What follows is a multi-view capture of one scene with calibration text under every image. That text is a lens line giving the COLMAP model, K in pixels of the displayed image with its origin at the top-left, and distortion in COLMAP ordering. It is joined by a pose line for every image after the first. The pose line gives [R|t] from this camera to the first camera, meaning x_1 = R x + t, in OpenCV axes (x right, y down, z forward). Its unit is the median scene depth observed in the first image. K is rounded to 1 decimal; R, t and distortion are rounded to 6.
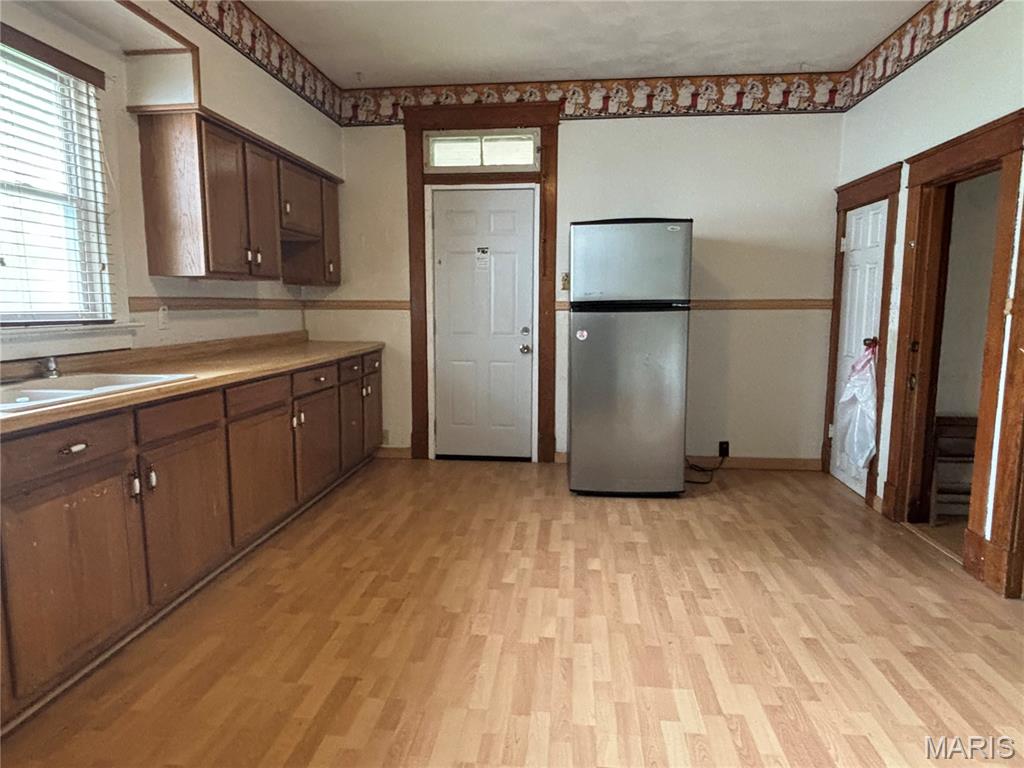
lens RADIAL K [[598.2, 0, 511.7], [0, 598.2, 384.7], [0, 0, 1]] dist [-0.003407, -0.001417]
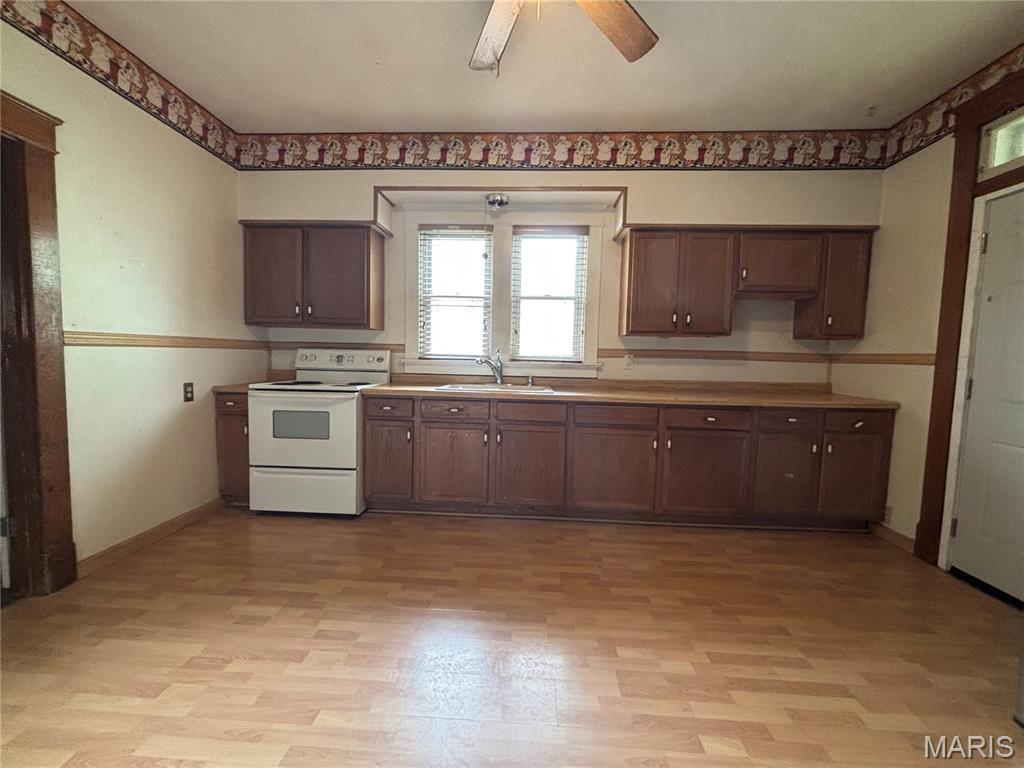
lens RADIAL K [[413.6, 0, 510.7], [0, 413.6, 379.3], [0, 0, 1]] dist [0.001690, -0.000054]
pose [[0.055391, 0.055480, -0.996922, 0.351297], [-0.154185, 0.986954, 0.046359, -0.048885], [0.986488, 0.151142, 0.063223, 0.440932]]
